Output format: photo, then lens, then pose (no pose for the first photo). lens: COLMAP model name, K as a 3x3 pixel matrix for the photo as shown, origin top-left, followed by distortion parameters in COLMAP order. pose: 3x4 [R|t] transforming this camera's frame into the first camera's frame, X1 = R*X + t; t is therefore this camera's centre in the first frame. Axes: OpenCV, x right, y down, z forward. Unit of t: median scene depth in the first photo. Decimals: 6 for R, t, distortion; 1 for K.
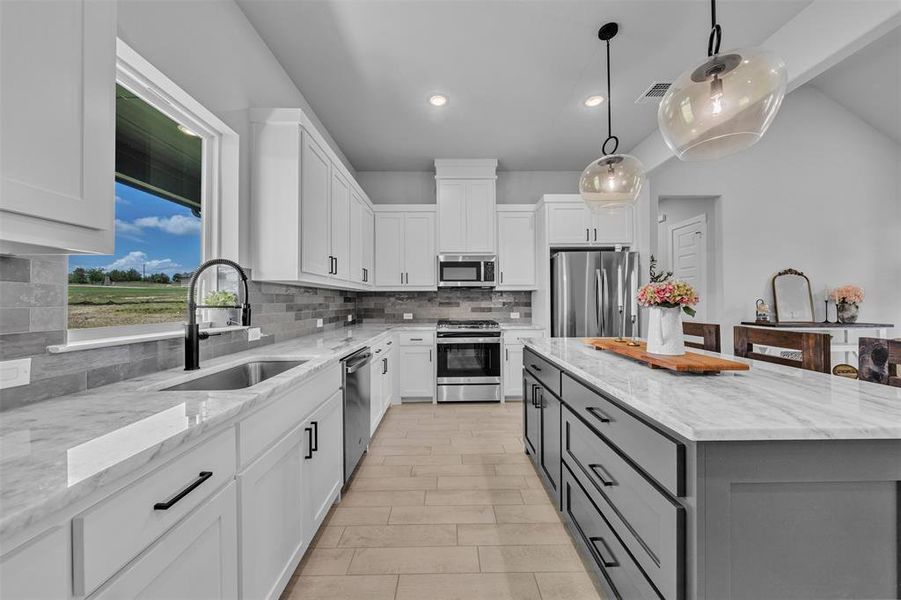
lens RADIAL K [[310.6, 0, 451.2], [0, 310.6, 298.9], [0, 0, 1]] dist [-0.002778, -0.000091]
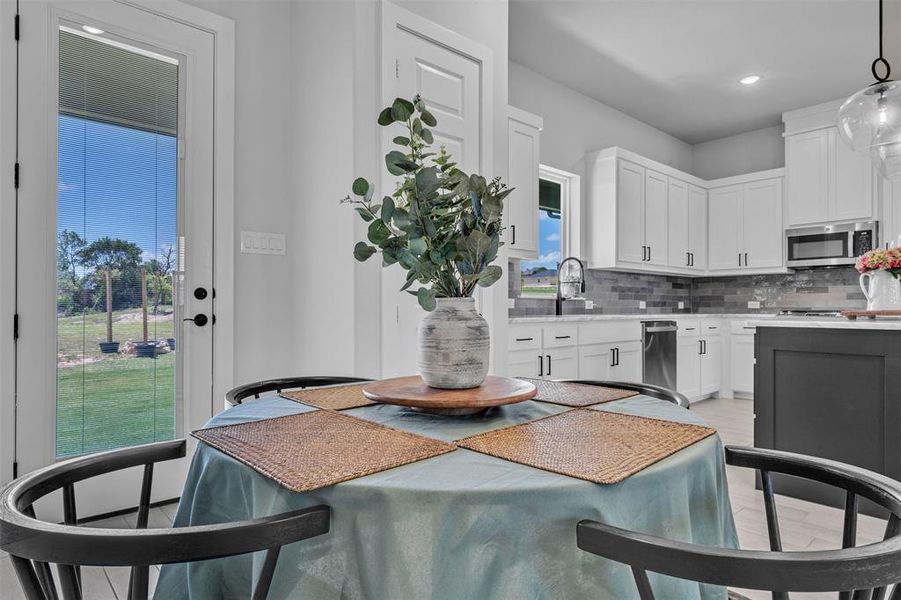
lens RADIAL K [[528.5, 0, 452.4], [0, 528.5, 307.7], [0, 0, 1]] dist [0.001767, 0.008282]
pose [[0.662954, 0.004750, -0.748645, 0.425174], [0.002957, 0.999955, 0.008963, 0.052826], [0.748654, -0.008156, 0.662910, -0.600702]]
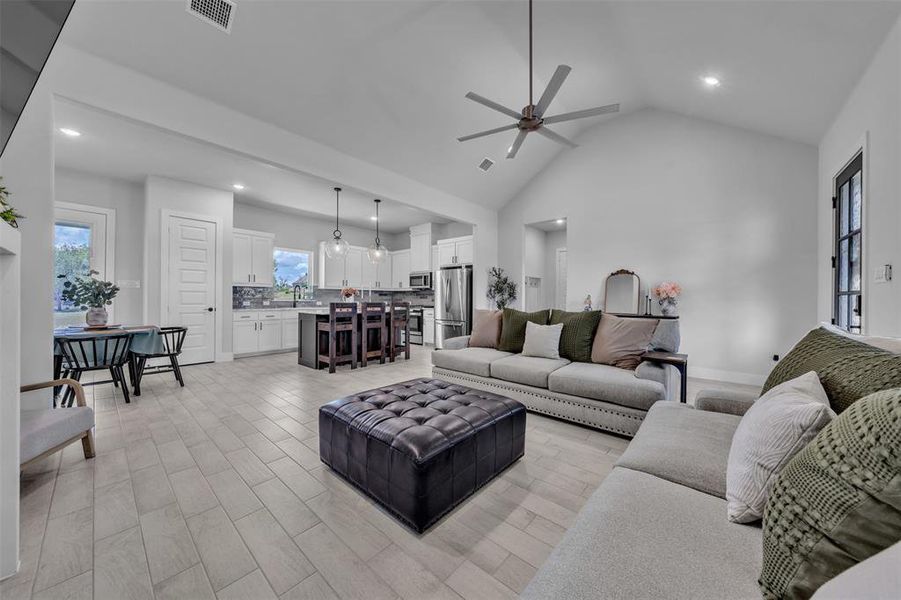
lens RADIAL K [[310.6, 0, 449.3], [0, 310.6, 299.8], [0, 0, 1]] dist [-0.002778, -0.000091]
pose [[0.744598, 0.012274, -0.667400, 1.541240], [-0.006145, 0.999915, 0.011534, 0.010541], [0.667484, -0.004487, 0.744610, -0.370935]]
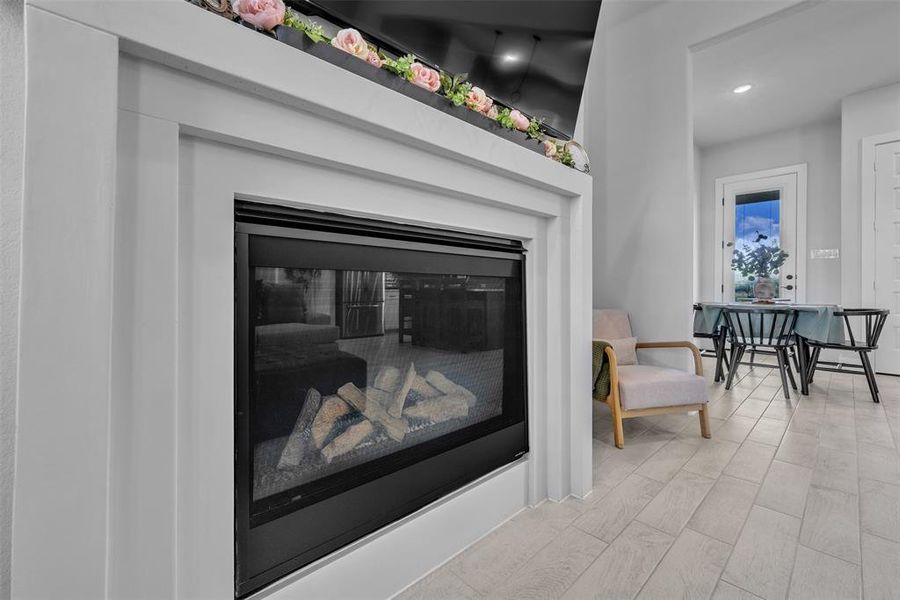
lens RADIAL K [[380.8, 0, 457.9], [0, 380.8, 285.8], [0, 0, 1]] dist [-0.000443, 0.000255]
pose [[-0.727421, -0.000941, -0.686191, 1.378808], [0.005231, 0.999962, -0.006918, 0.071324], [0.686172, -0.008622, -0.727389, -0.221074]]
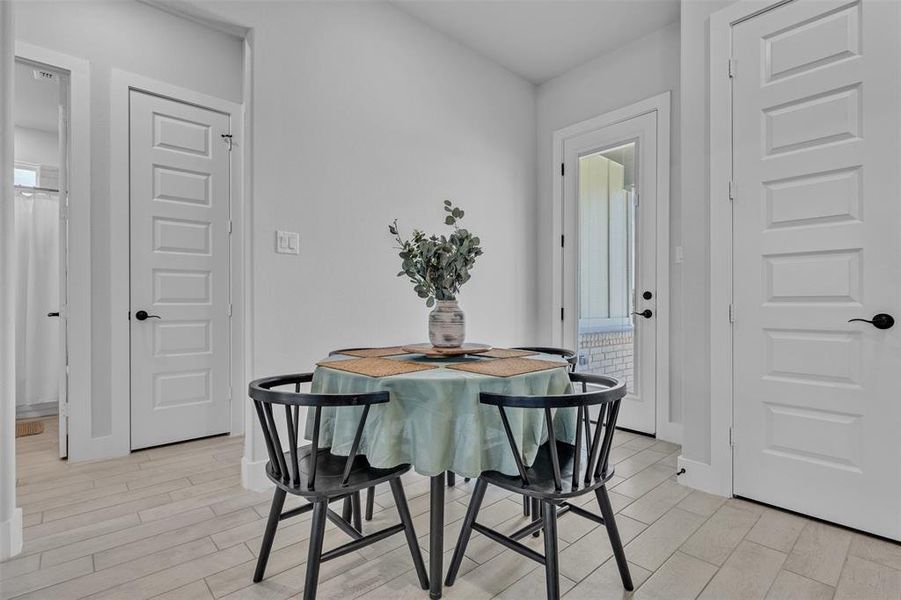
lens RADIAL K [[428.6, 0, 447.9], [0, 428.6, 299.3], [0, 0, 1]] dist [0.000476, -0.000046]
pose [[-0.756142, -0.002026, -0.654404, 0.508238], [0.008274, 0.999886, -0.012656, 0.054021], [0.654355, -0.014985, -0.756039, -0.018249]]
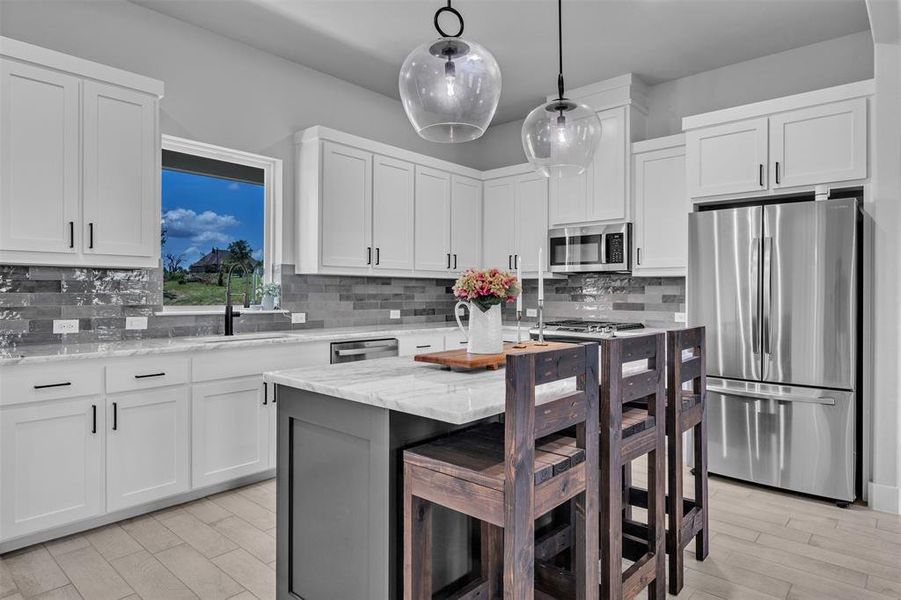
lens RADIAL K [[528.5, 0, 450.5], [0, 528.5, 293.0], [0, 0, 1]] dist [0.001767, 0.008282]
pose [[0.738636, 0.009151, -0.674043, 0.618438], [-0.002892, 0.999942, 0.010406, -0.004236], [0.674099, -0.005737, 0.738619, -0.065681]]
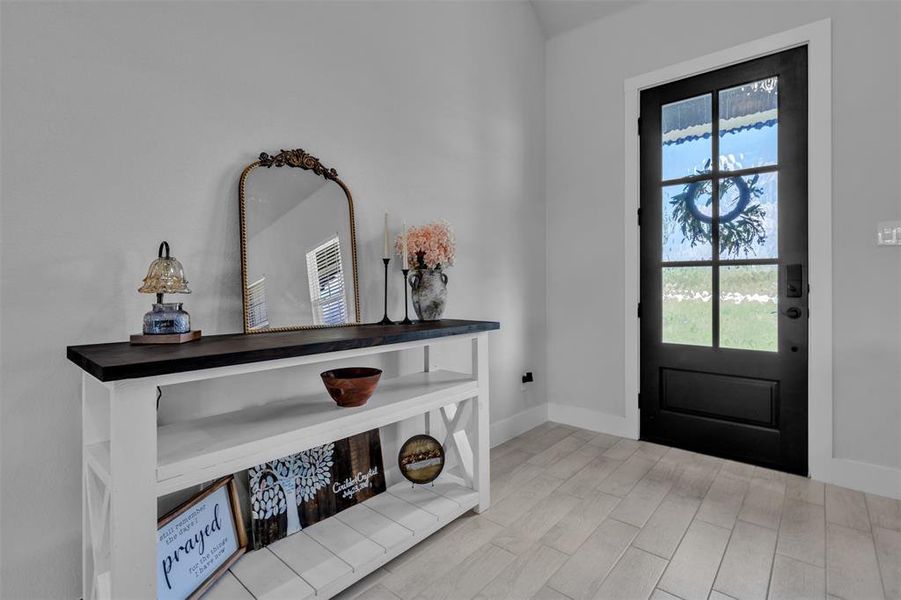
lens RADIAL K [[428.6, 0, 453.9], [0, 428.6, 295.1], [0, 0, 1]] dist [0.000476, -0.000046]
pose [[0.659803, -0.006900, 0.751407, 0.971230], [0.000679, 0.999963, 0.008586, 0.043786], [-0.751438, -0.005155, 0.659783, 0.675592]]
